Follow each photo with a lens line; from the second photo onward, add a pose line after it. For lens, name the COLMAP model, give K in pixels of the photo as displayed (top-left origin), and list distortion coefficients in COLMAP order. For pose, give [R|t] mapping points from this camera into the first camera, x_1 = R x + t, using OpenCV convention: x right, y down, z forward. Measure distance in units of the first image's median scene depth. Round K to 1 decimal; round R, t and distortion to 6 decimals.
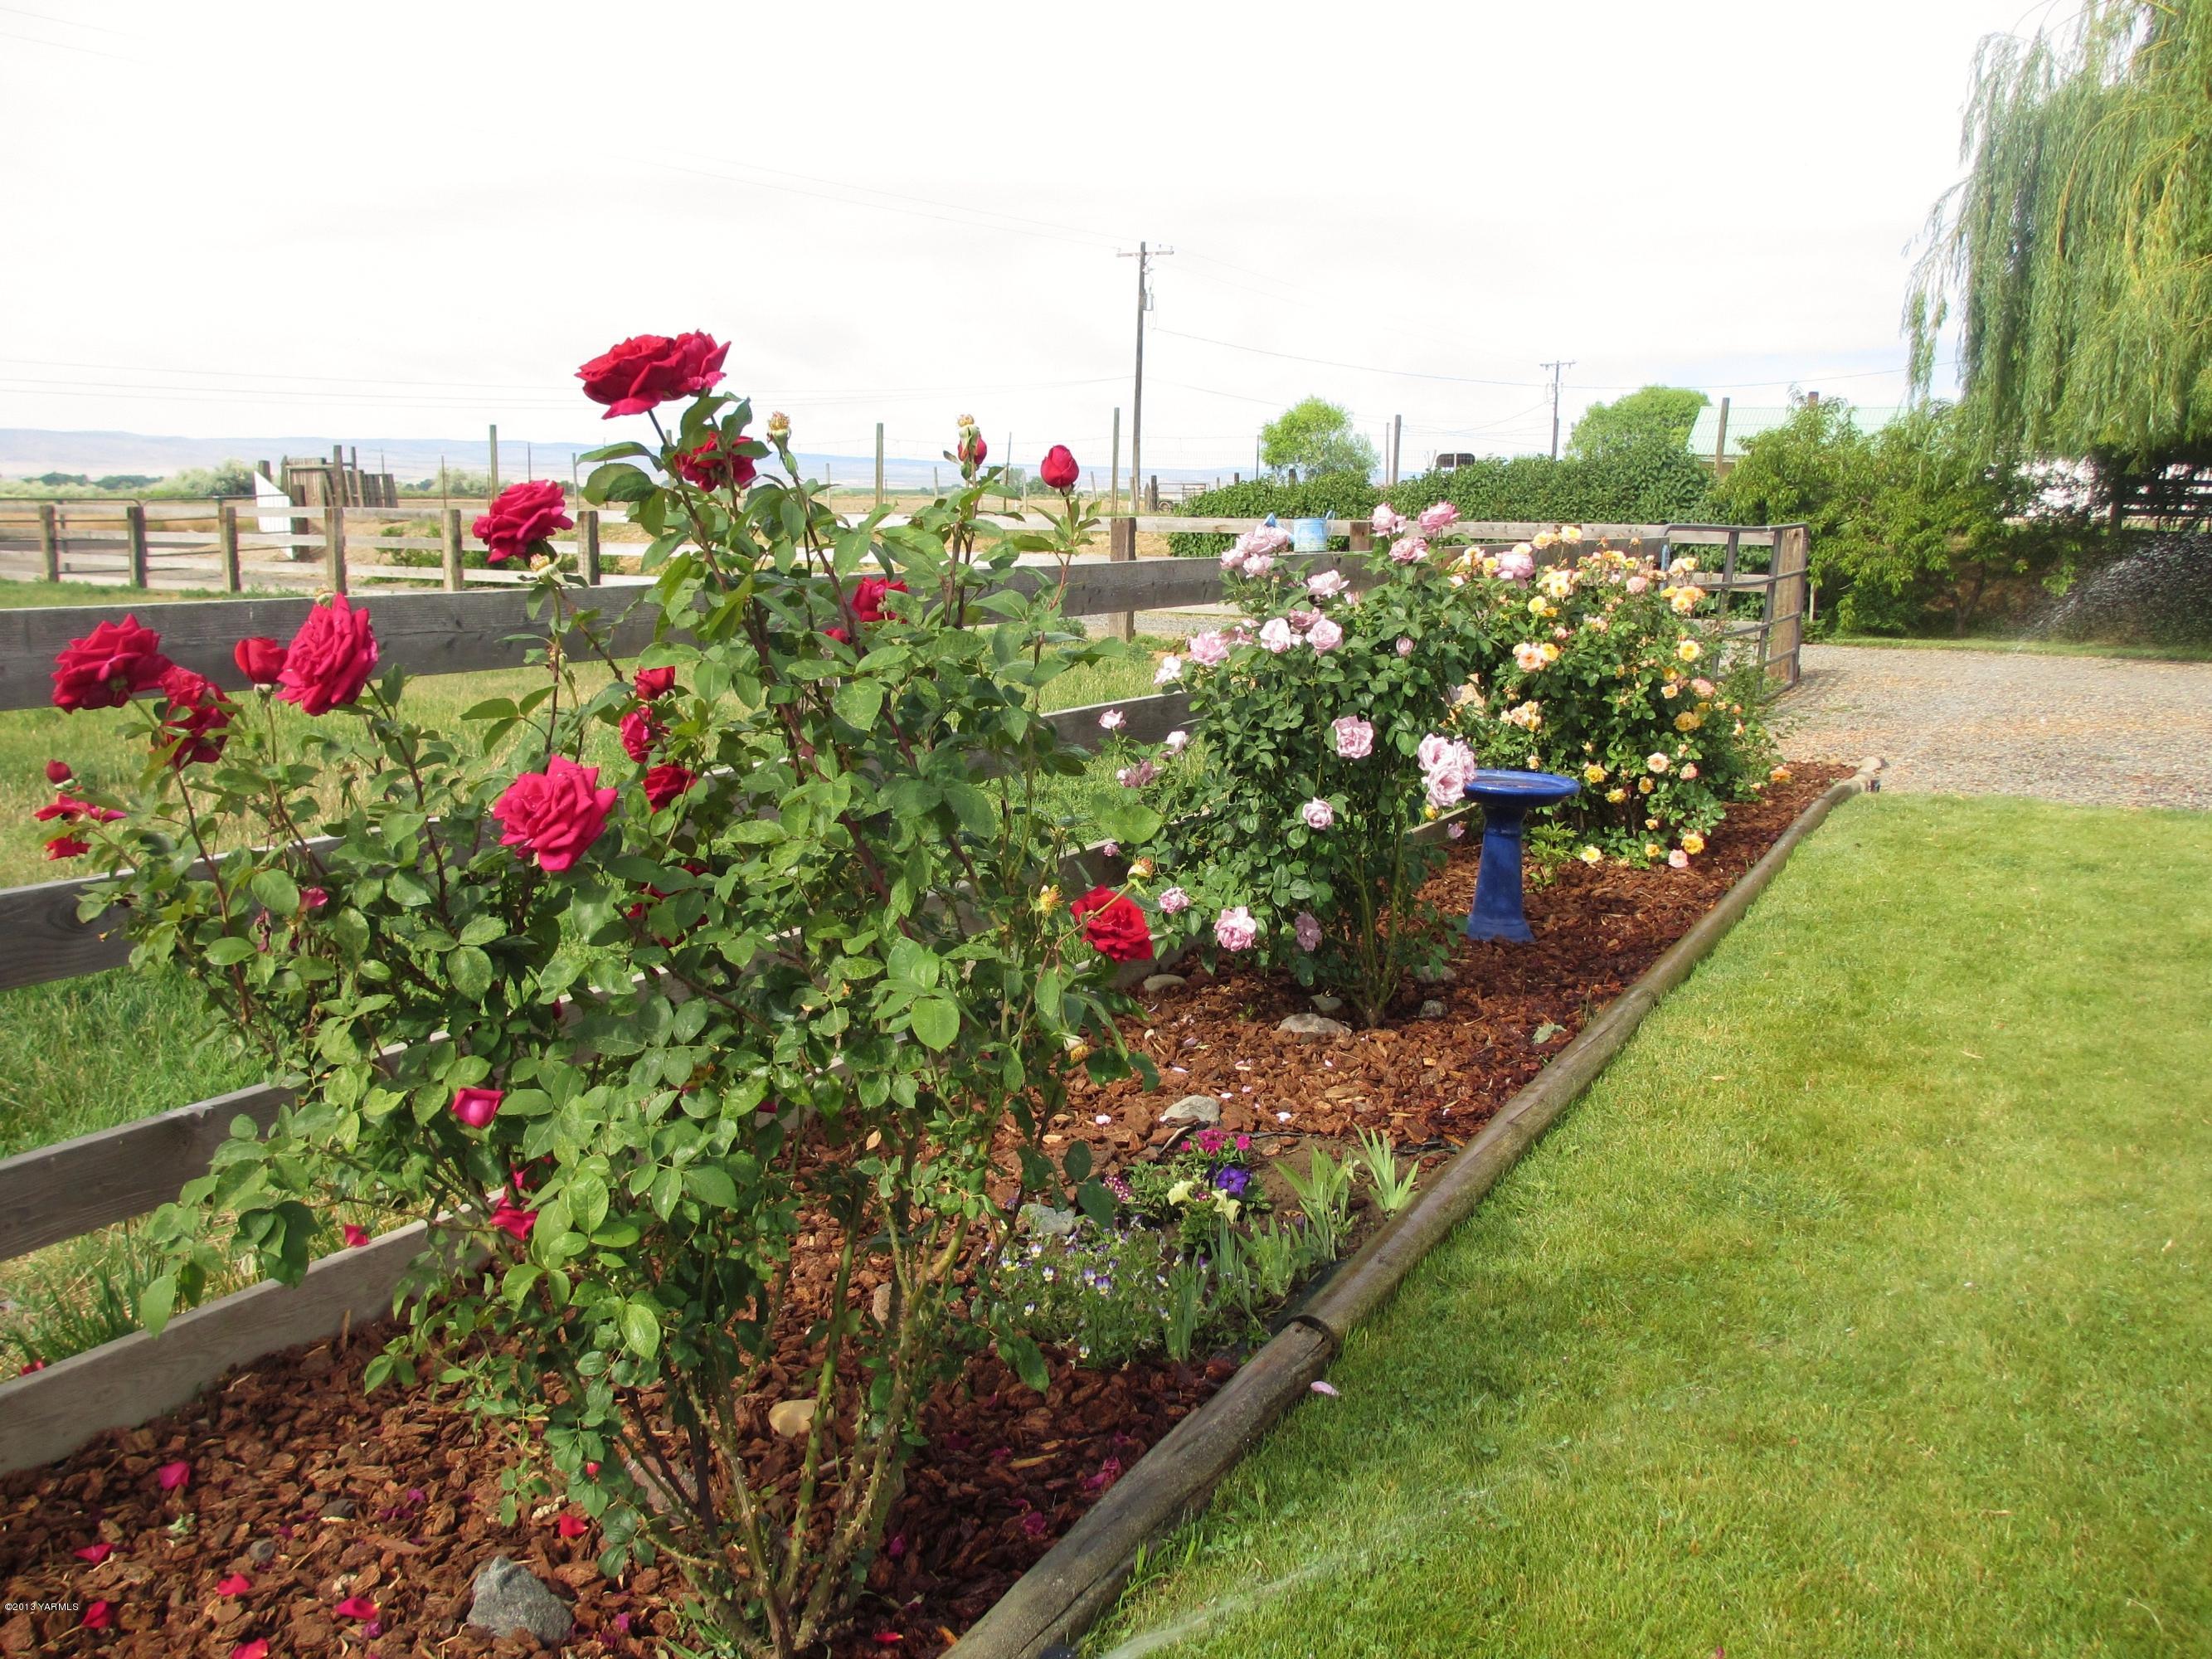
lens RADIAL K [[1830.9, 0, 1106.0], [0, 1830.9, 829.5], [0, 0, 1]] dist [-0.065370, 0.046564]
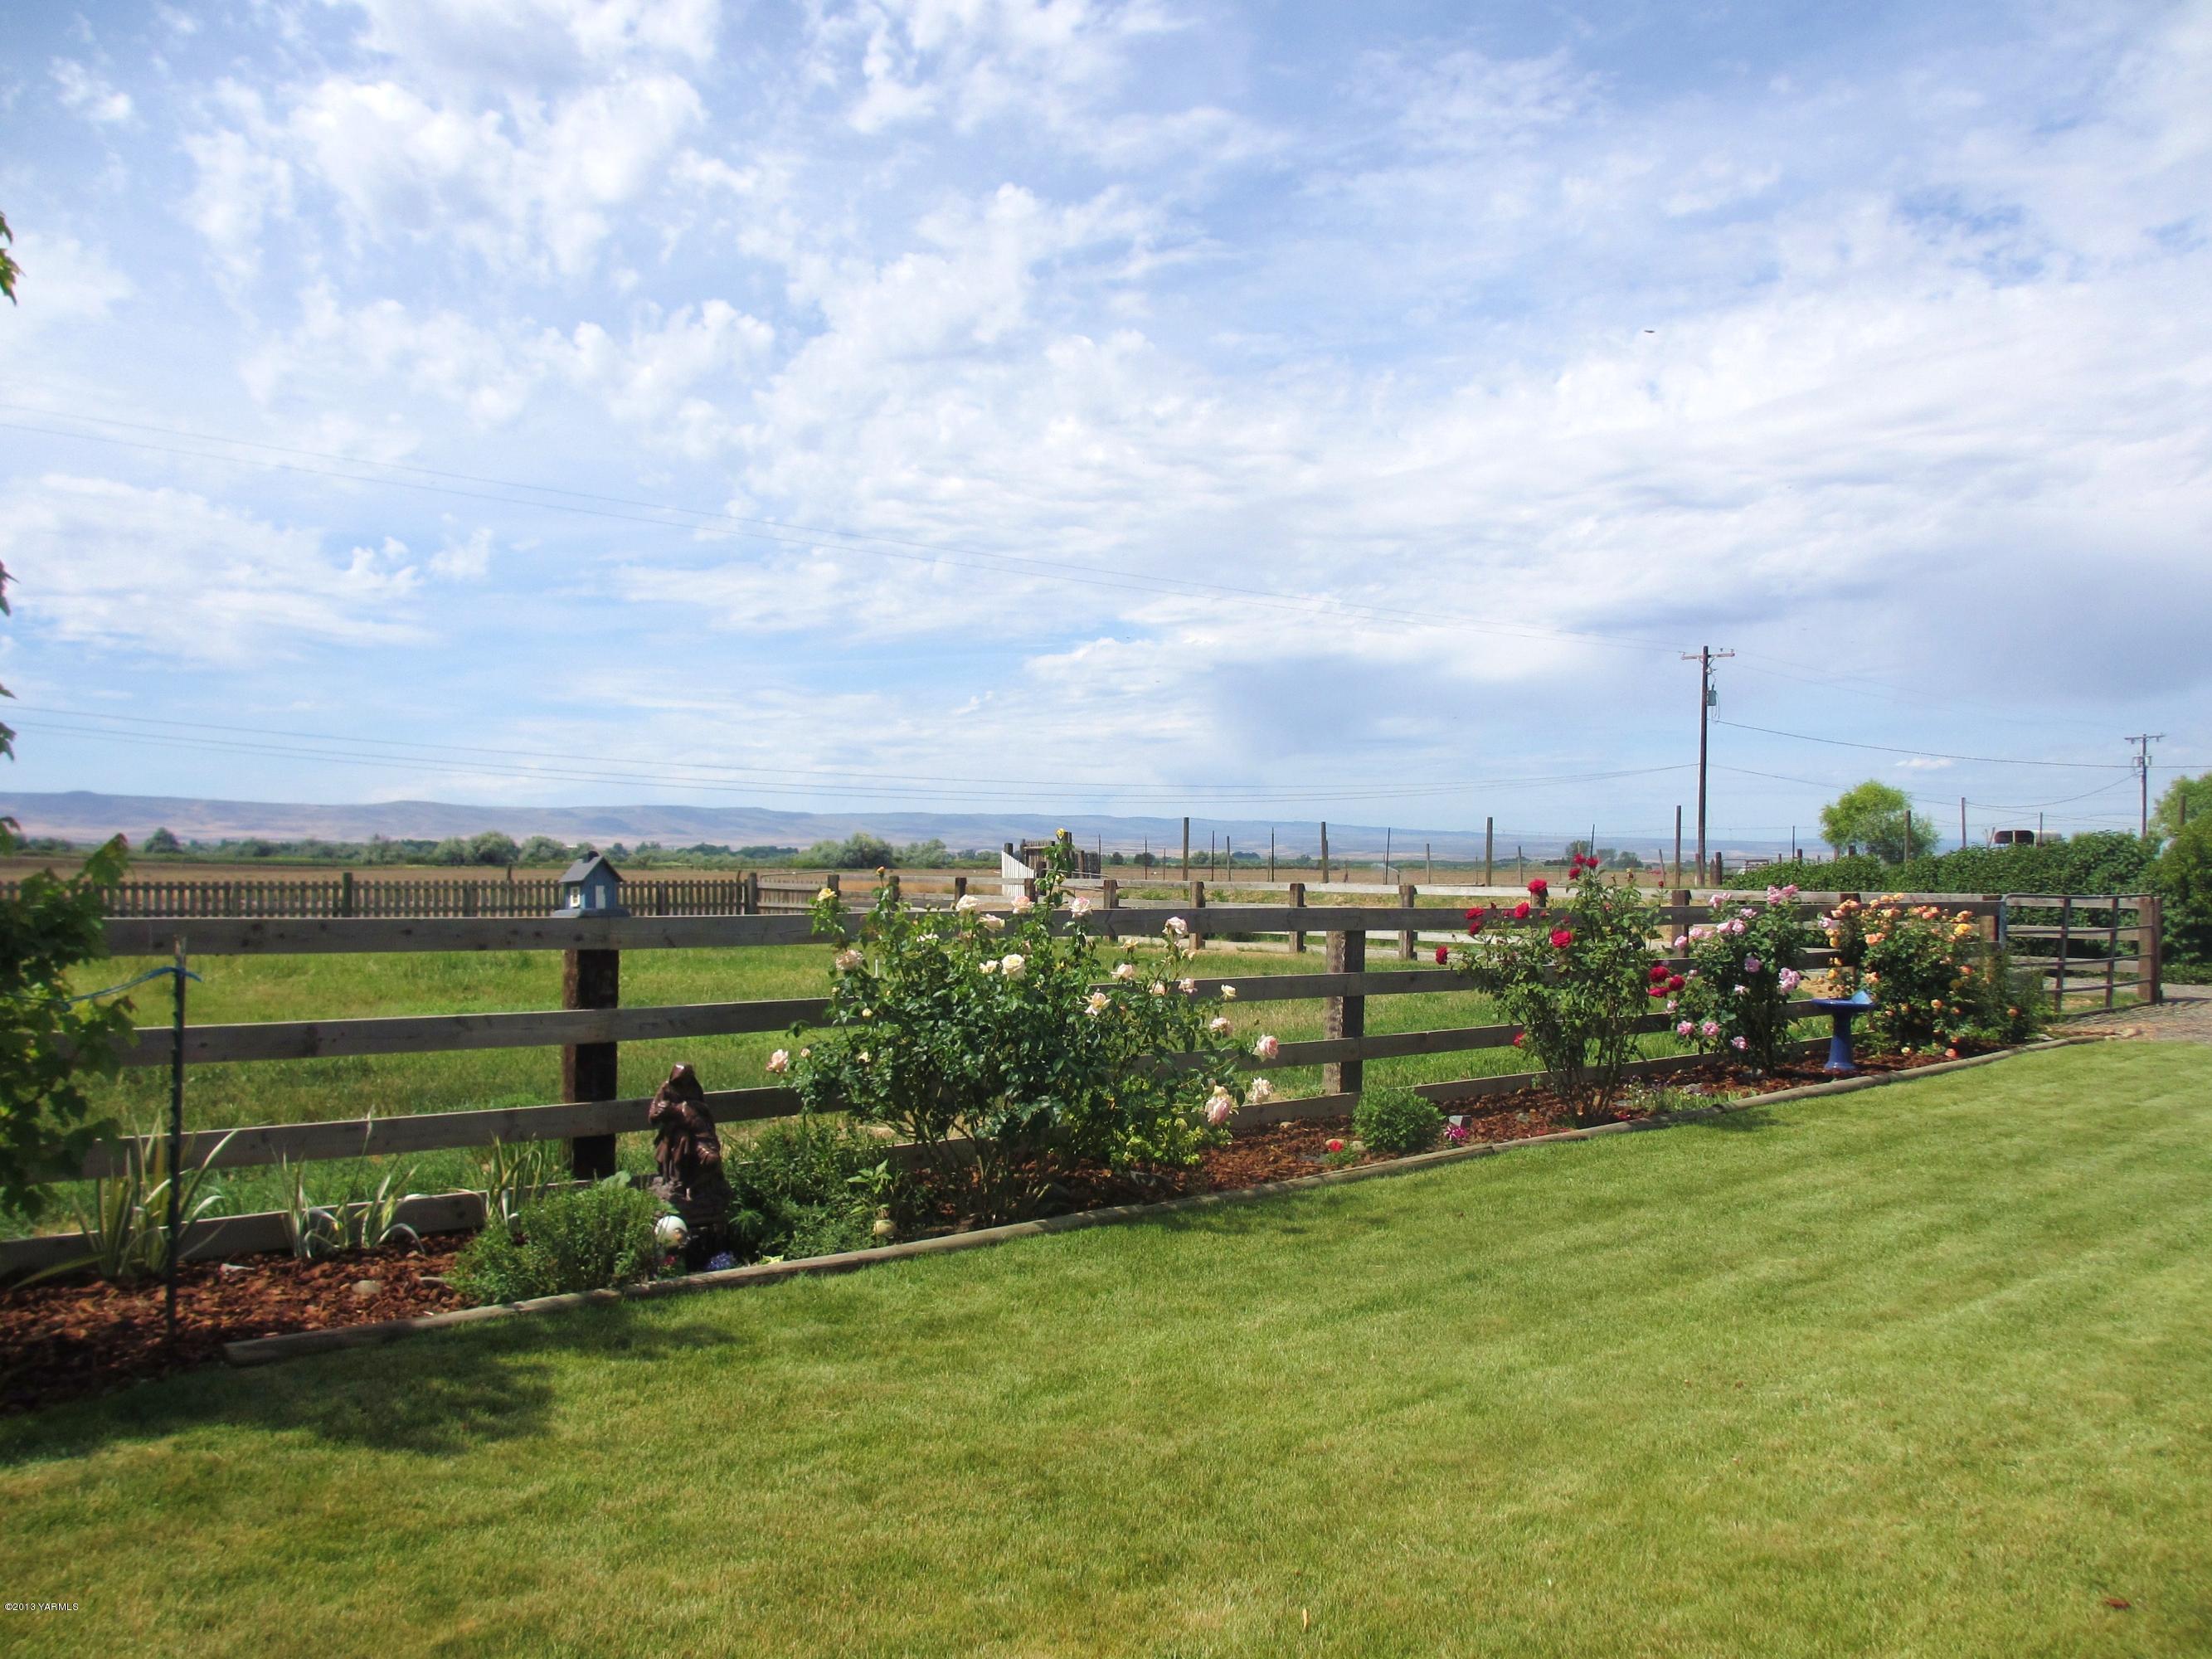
lens RADIAL K [[1830.9, 0, 1106.0], [0, 1830.9, 829.5], [0, 0, 1]] dist [-0.065370, 0.046564]
pose [[0.954380, -0.003915, -0.298570, 0.001138], [-0.055937, 0.979868, -0.191651, 0.024298], [0.293309, 0.199608, 0.934947, -0.141521]]
